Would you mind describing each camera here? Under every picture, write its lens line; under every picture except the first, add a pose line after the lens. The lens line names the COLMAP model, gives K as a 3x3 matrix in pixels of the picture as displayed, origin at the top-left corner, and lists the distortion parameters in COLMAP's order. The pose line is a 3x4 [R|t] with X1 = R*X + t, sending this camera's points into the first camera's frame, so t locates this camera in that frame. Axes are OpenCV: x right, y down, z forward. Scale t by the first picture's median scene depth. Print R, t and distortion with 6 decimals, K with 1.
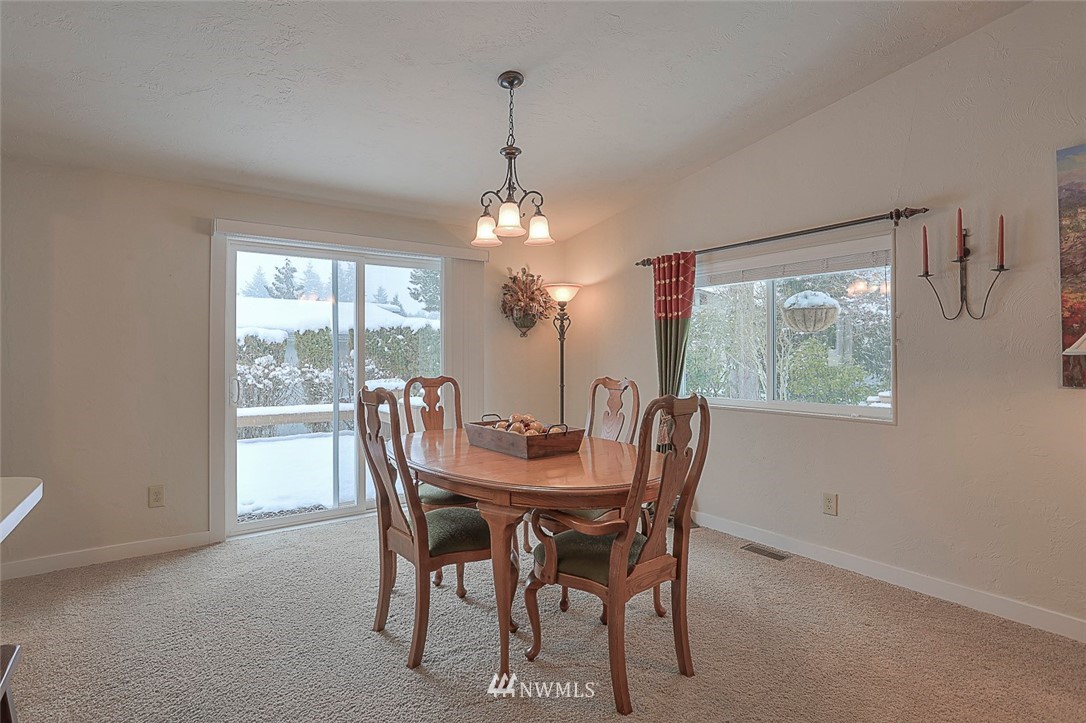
lens RADIAL K [[536.4, 0, 540.2], [0, 536.4, 350.8], [0, 0, 1]] dist [-0.071853, 0.039690]
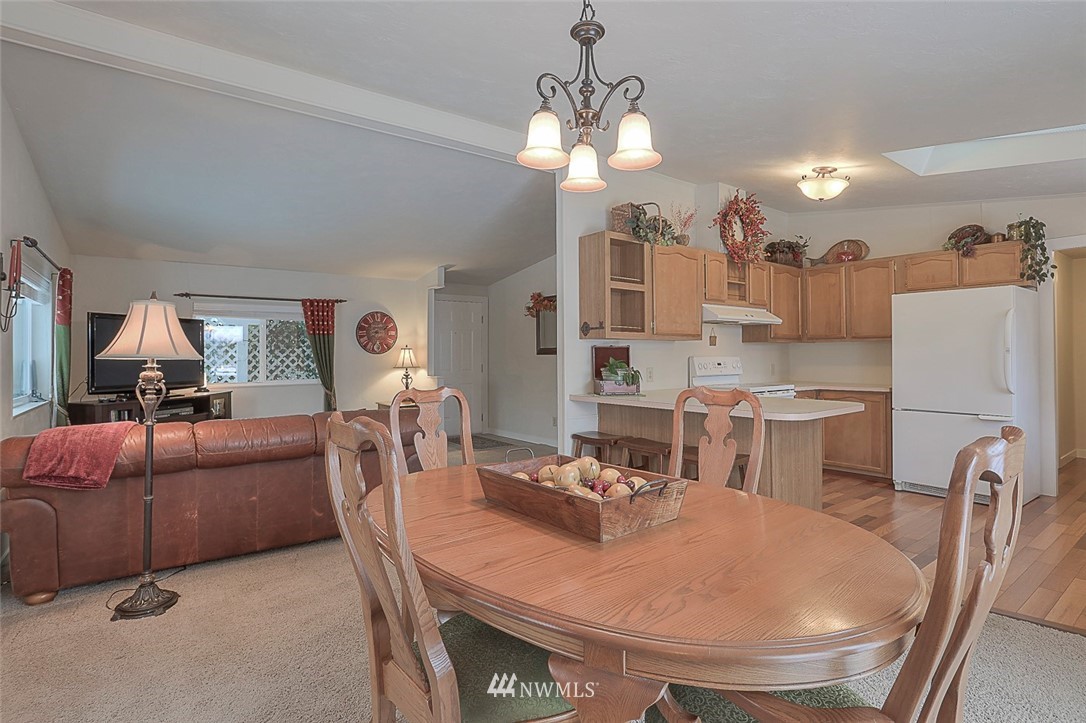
lens RADIAL K [[540.9, 0, 540.7], [0, 540.9, 349.5], [0, 0, 1]] dist [-0.067724, 0.036993]
pose [[-0.999767, 0.010369, -0.018925, 0.018354], [0.010799, 0.999683, -0.022737, 0.011649], [0.018683, -0.022936, -0.999562, 1.185208]]
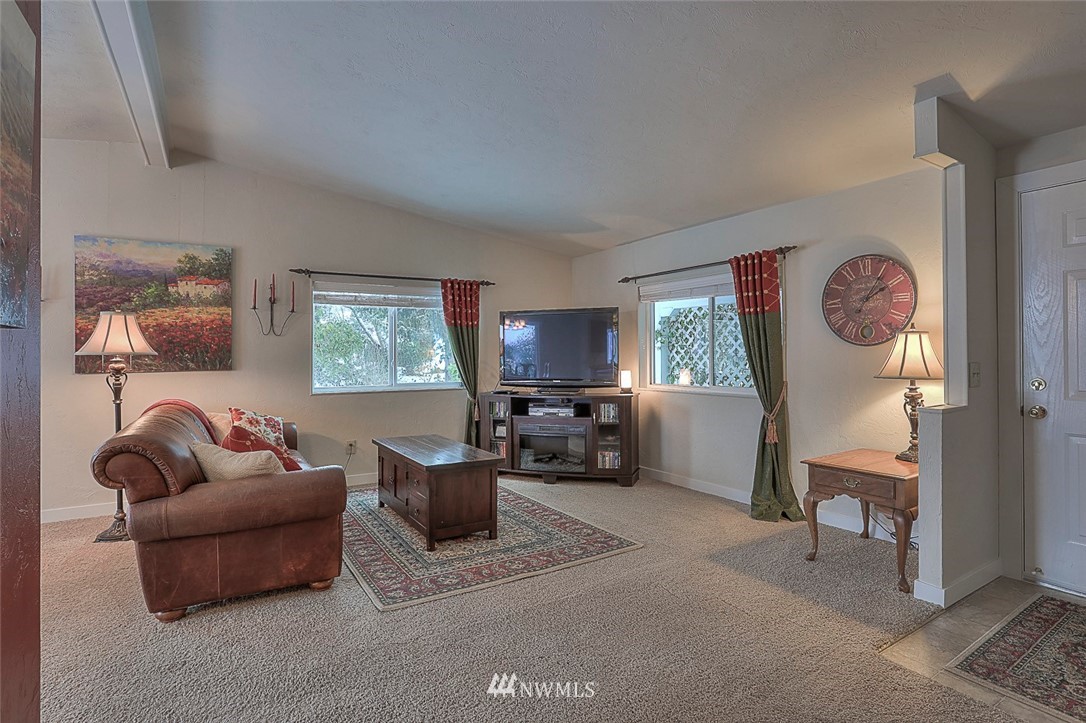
lens RADIAL K [[540.9, 0, 540.7], [0, 540.9, 349.5], [0, 0, 1]] dist [-0.067724, 0.036993]
pose [[0.066649, 0.010820, 0.997718, -0.393066], [-0.008036, 0.999915, -0.010307, -0.003700], [-0.997744, -0.007330, 0.066730, -0.412117]]
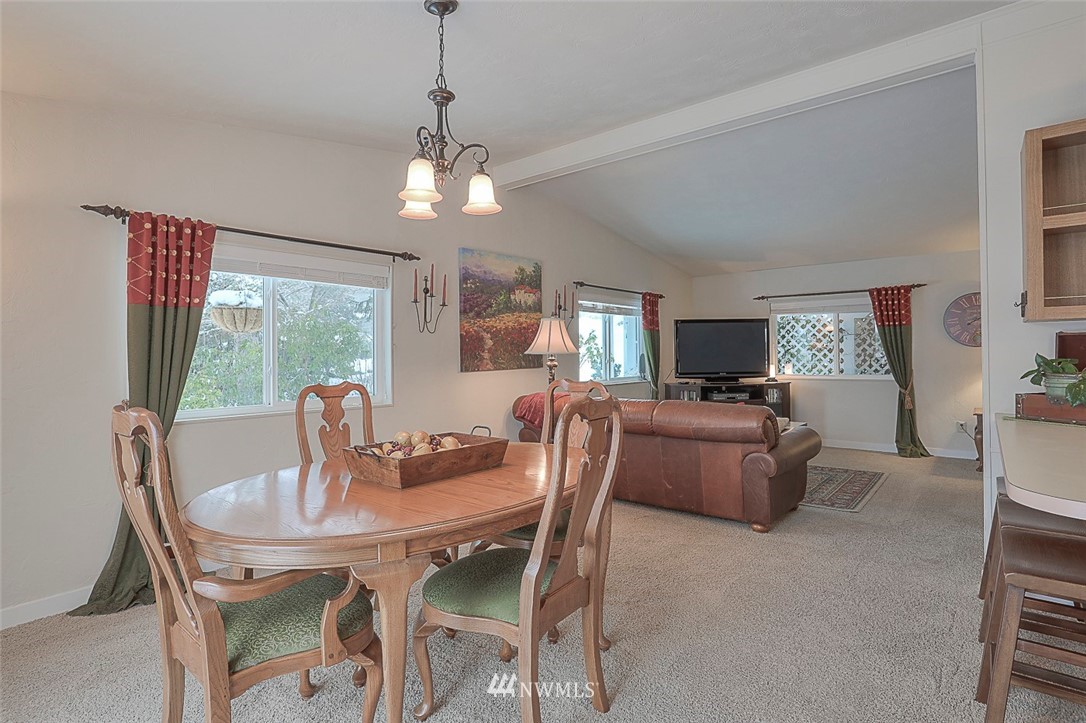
lens RADIAL K [[540.9, 0, 540.7], [0, 540.9, 349.5], [0, 0, 1]] dist [-0.067724, 0.036993]
pose [[-0.246328, 0.013295, 0.969095, -0.622775], [-0.001951, 0.999897, -0.014214, 0.009272], [-0.969185, -0.005392, -0.246277, 0.765683]]
